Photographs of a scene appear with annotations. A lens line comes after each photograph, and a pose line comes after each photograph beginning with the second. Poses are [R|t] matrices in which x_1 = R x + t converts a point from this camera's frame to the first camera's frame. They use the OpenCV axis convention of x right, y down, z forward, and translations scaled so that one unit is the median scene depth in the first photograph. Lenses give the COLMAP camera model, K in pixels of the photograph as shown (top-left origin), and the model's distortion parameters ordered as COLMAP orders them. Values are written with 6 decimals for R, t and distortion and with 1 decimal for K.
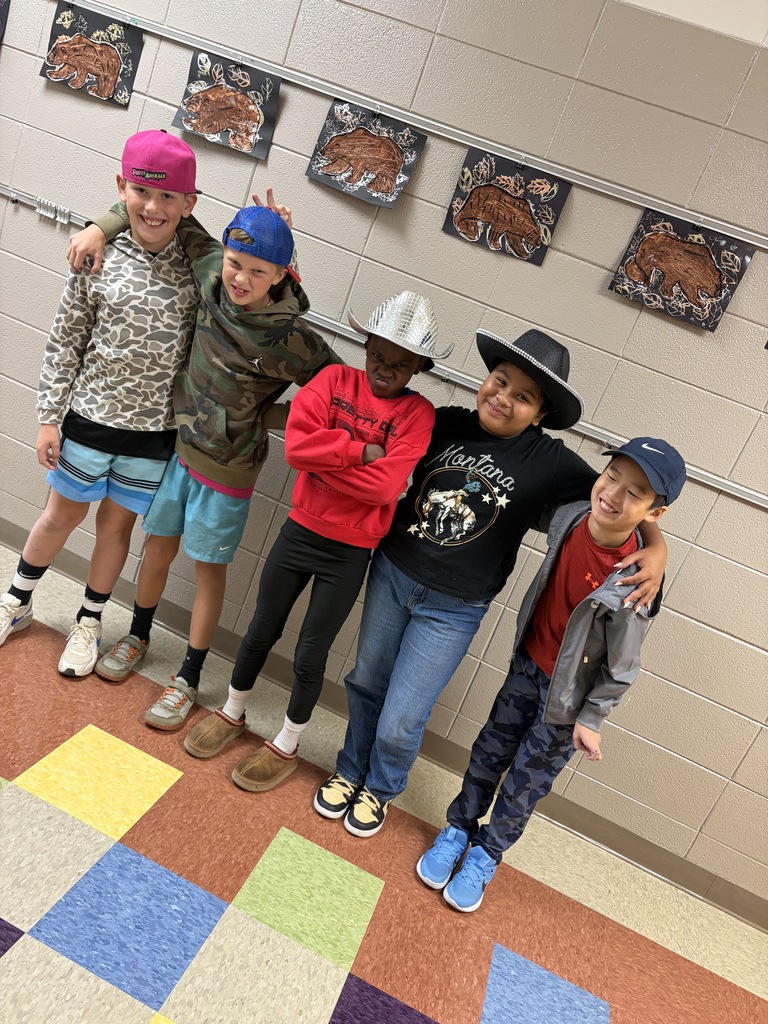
lens RADIAL K [[746.9, 0, 381.7], [0, 746.9, 506.2], [0, 0, 1]] dist [0.039726, -0.067612]
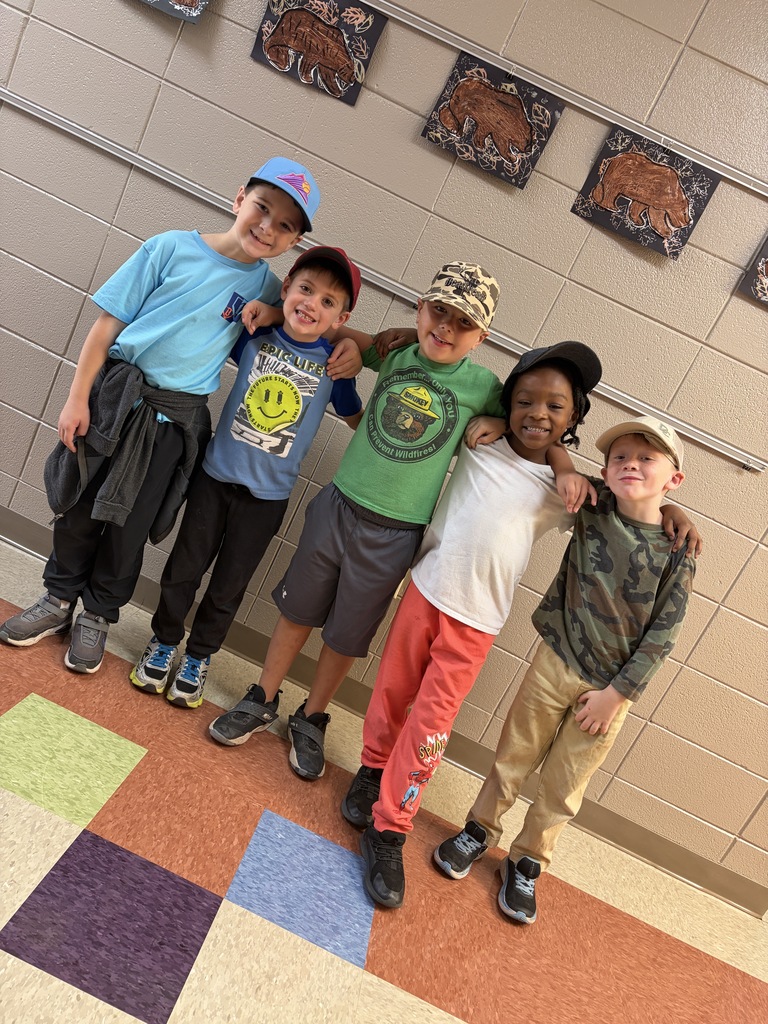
lens RADIAL K [[746.9, 0, 381.7], [0, 746.9, 506.2], [0, 0, 1]] dist [0.039726, -0.067612]
pose [[0.983904, 0.040239, 0.174107, 0.108087], [-0.042714, 0.999032, 0.010495, 0.178482], [-0.173516, -0.017763, 0.984671, 0.062147]]
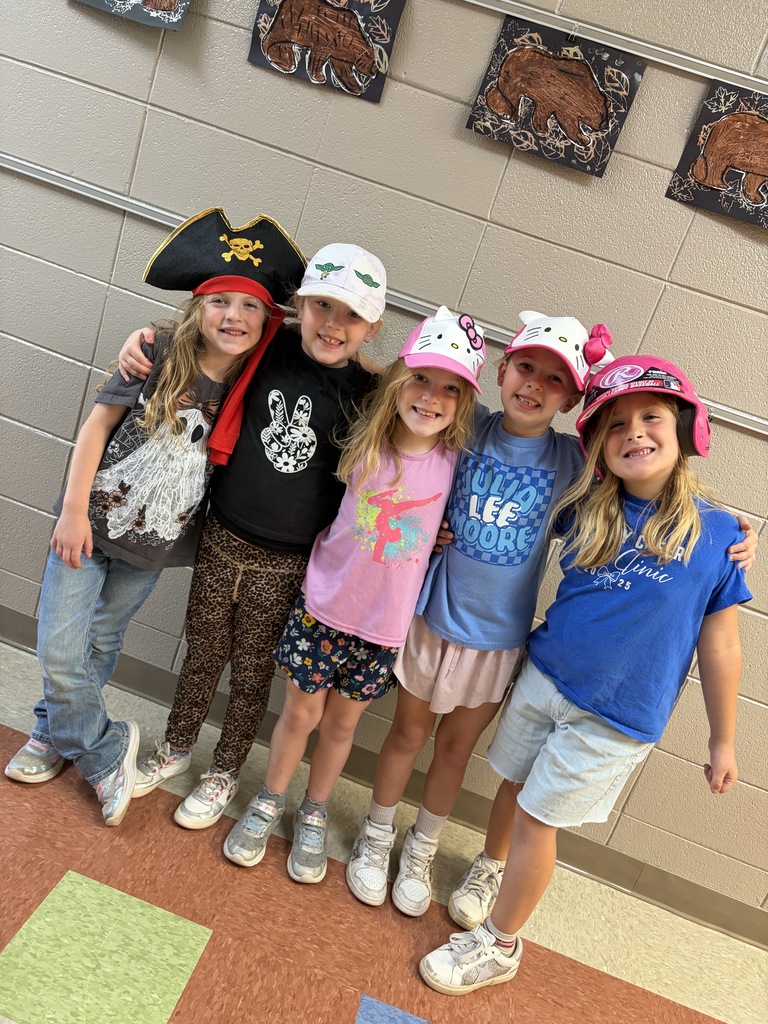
lens RADIAL K [[746.9, 0, 381.7], [0, 746.9, 506.2], [0, 0, 1]] dist [0.039726, -0.067612]
pose [[0.993163, -0.064638, 0.097202, 0.120308], [0.062634, 0.997759, 0.023530, 0.074211], [-0.098505, -0.017281, 0.994986, 0.247064]]
